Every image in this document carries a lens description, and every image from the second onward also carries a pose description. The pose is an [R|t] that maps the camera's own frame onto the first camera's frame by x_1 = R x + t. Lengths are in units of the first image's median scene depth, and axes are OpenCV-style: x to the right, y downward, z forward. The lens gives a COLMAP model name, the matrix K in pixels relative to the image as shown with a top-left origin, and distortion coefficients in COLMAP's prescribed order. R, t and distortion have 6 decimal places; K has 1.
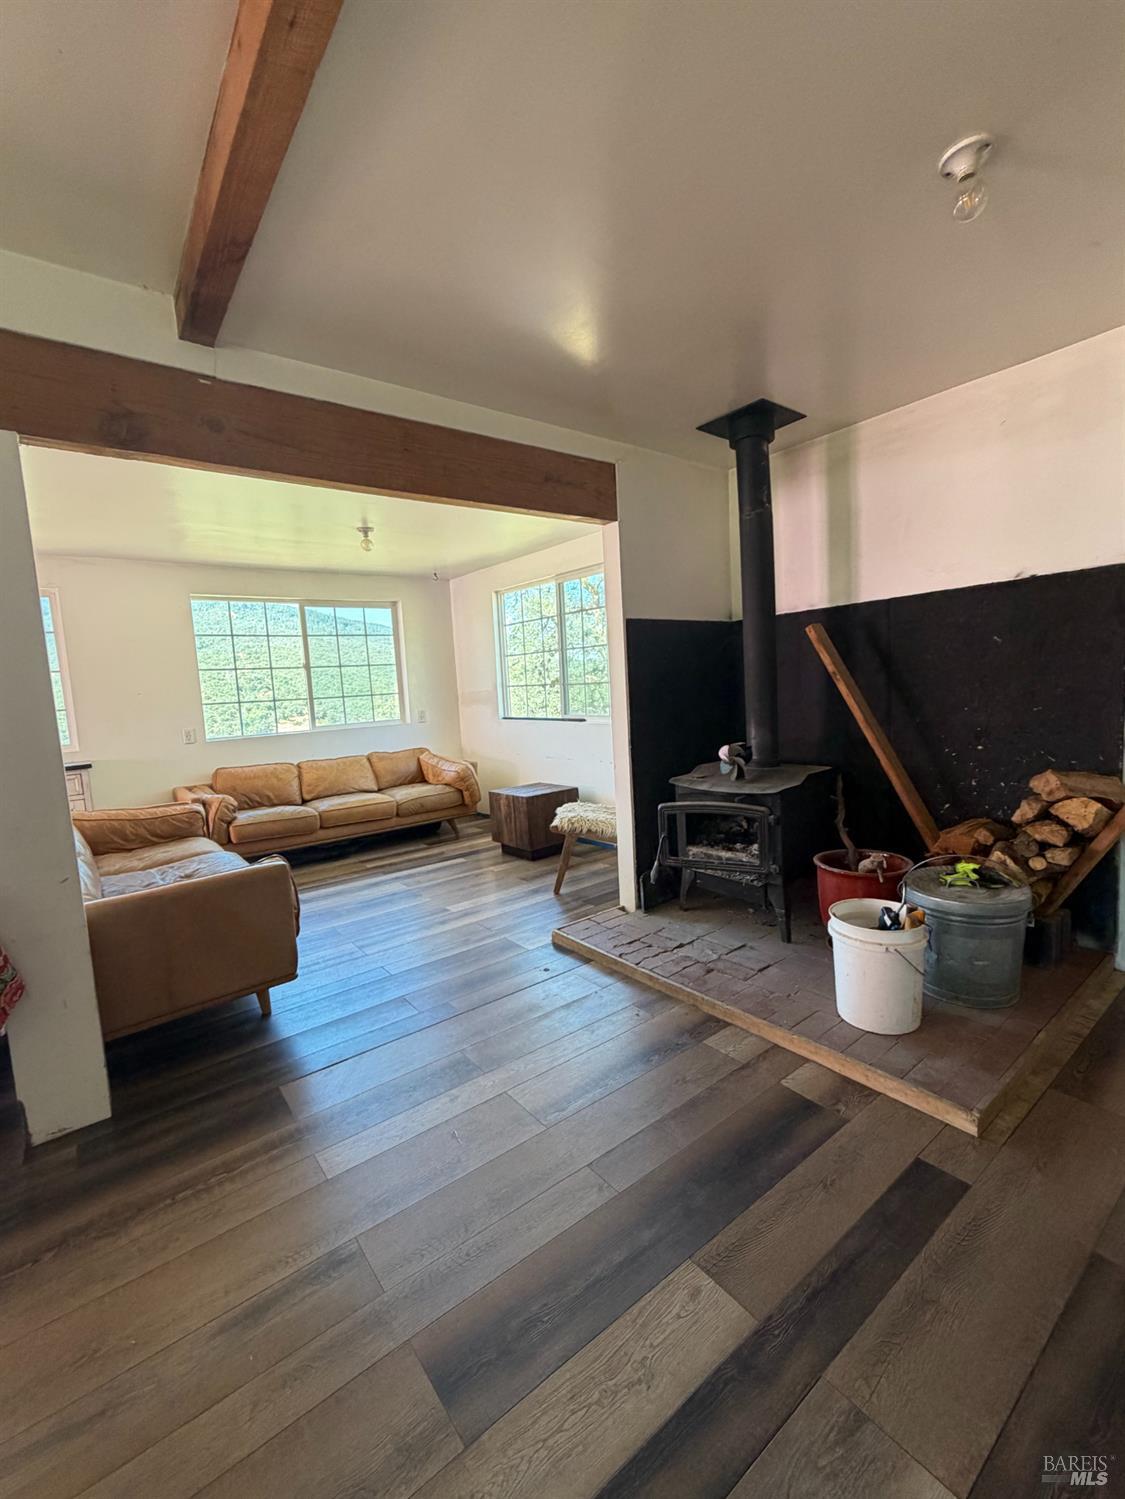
lens RADIAL K [[635.8, 0, 562.3], [0, 635.8, 749.4], [0, 0, 1]] dist [0.001571, -0.000276]
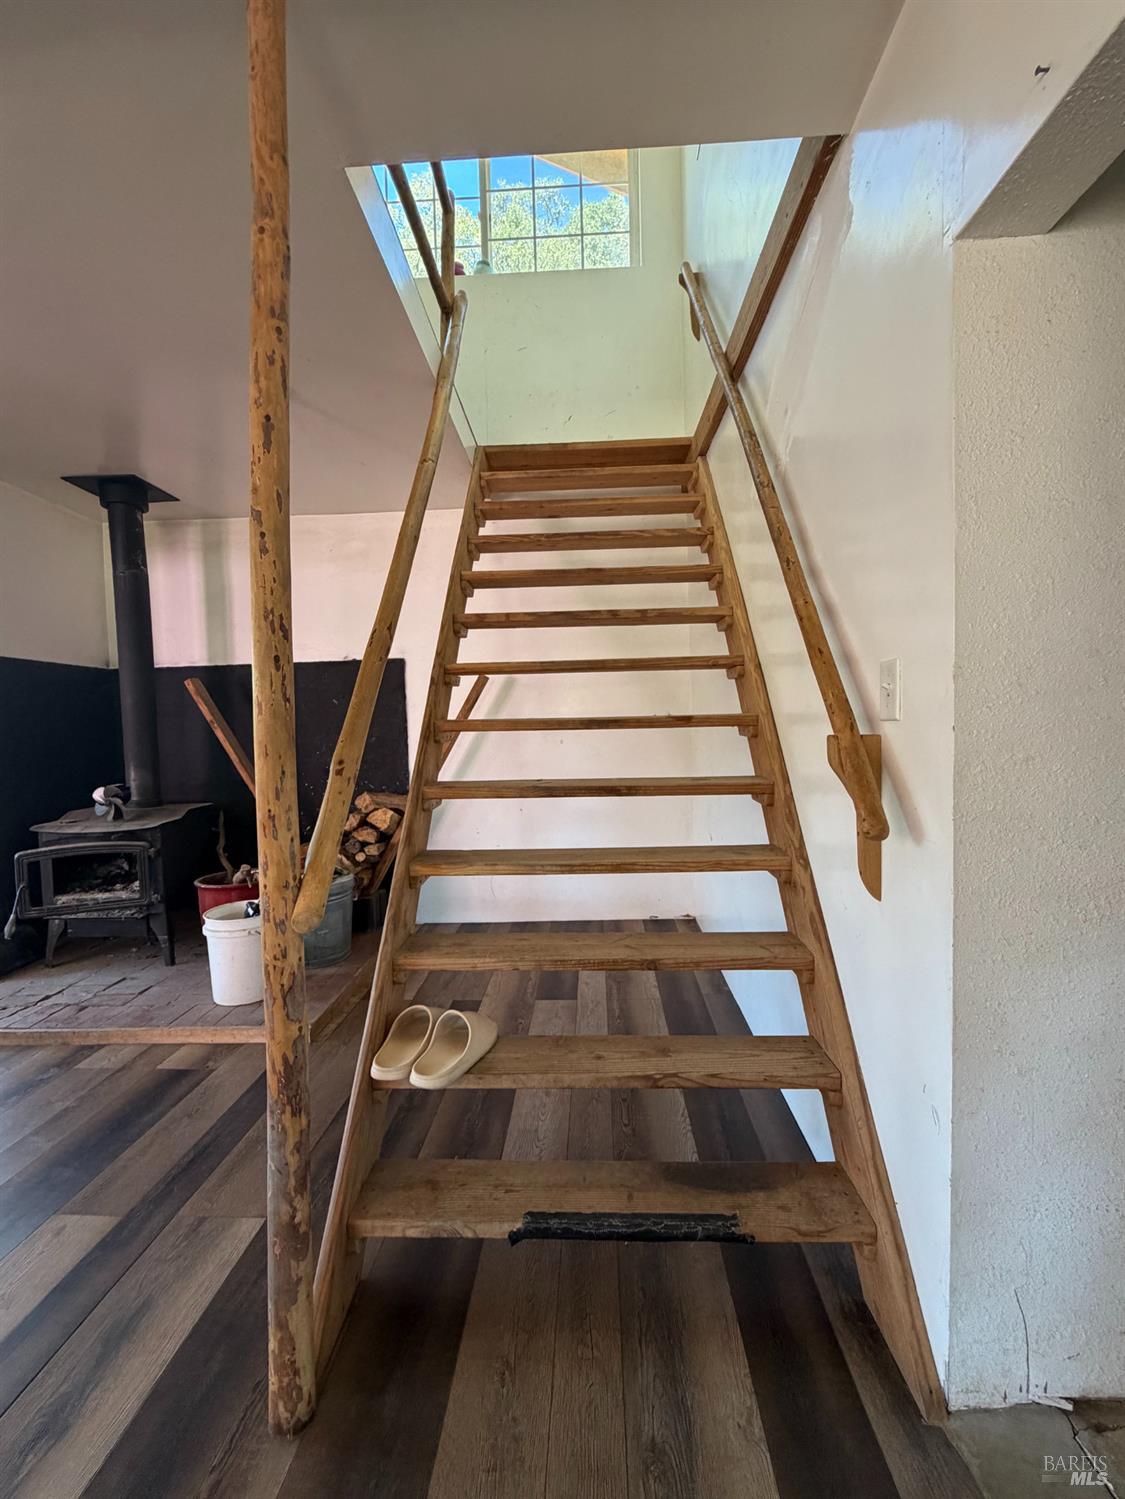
lens RADIAL K [[637.4, 0, 560.4], [0, 637.4, 751.5], [0, 0, 1]] dist [0.006862, -0.000657]
pose [[0.654364, 0.008804, 0.756128, -0.038246], [0.063543, 0.995755, -0.066585, 0.051886], [-0.753505, 0.091617, 0.651027, -0.234151]]
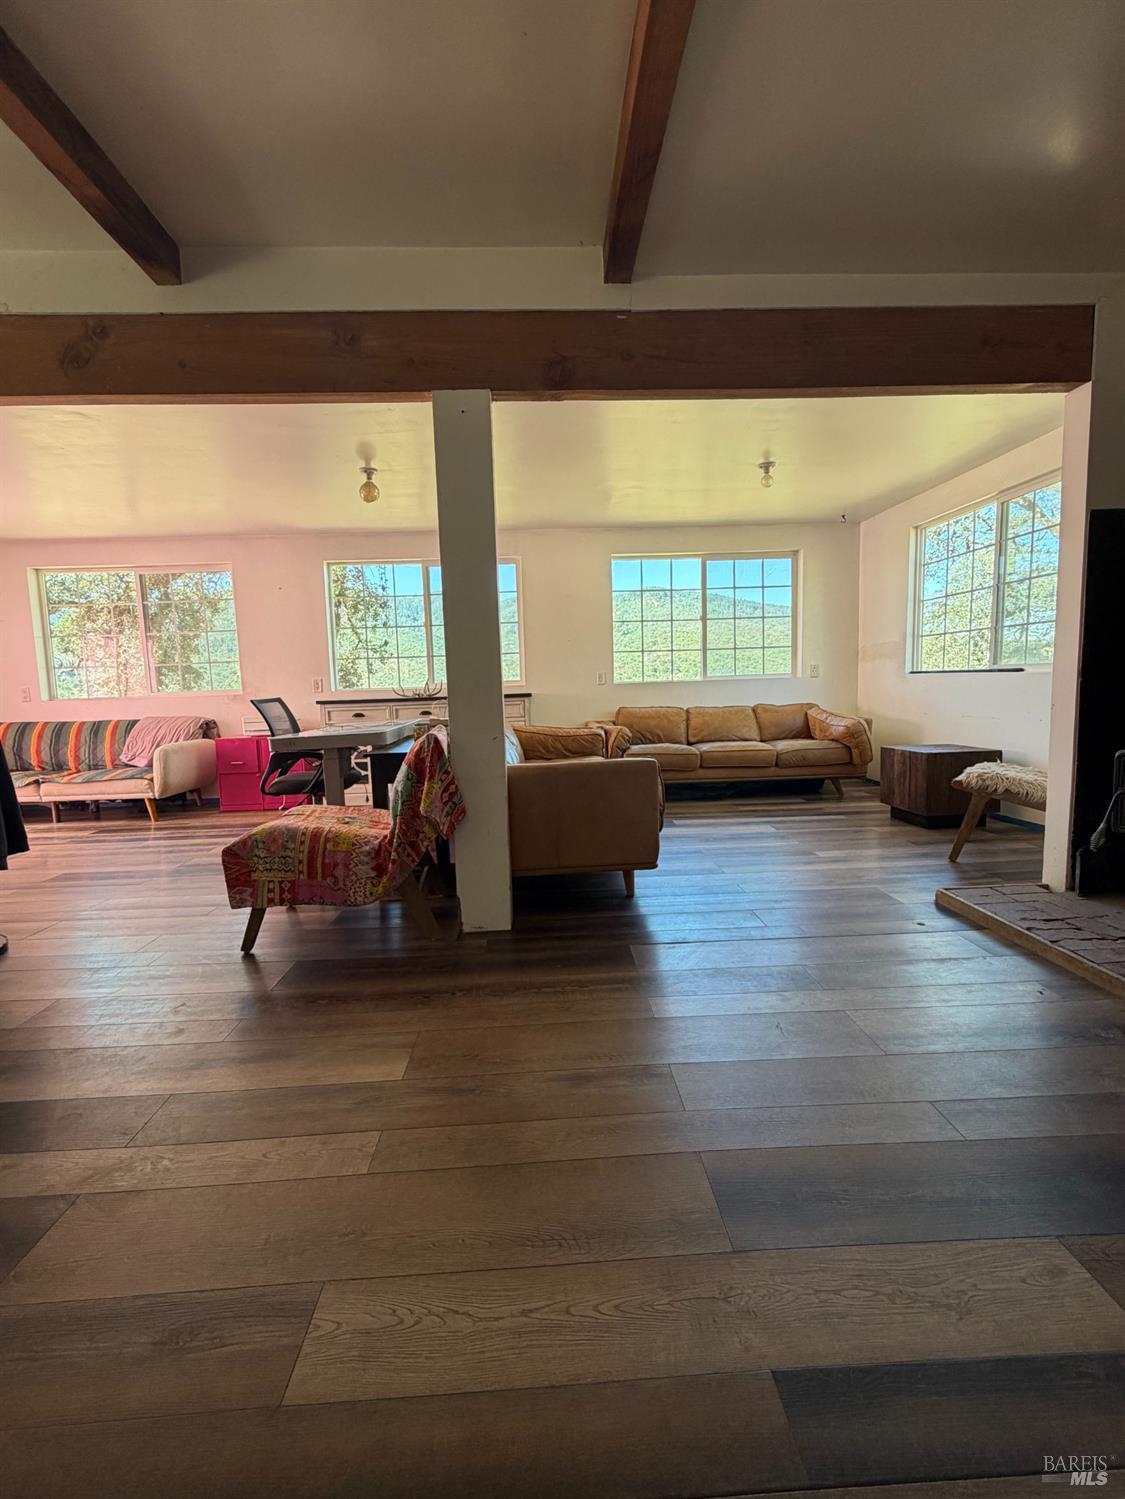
lens RADIAL K [[635.8, 0, 560.6], [0, 635.8, 751.2], [0, 0, 1]] dist [0.001571, -0.000276]
pose [[0.816487, 0.088621, -0.570522, 0.045209], [-0.074637, 0.996059, 0.047906, 0.102437], [0.572519, 0.003468, 0.819884, 0.008195]]
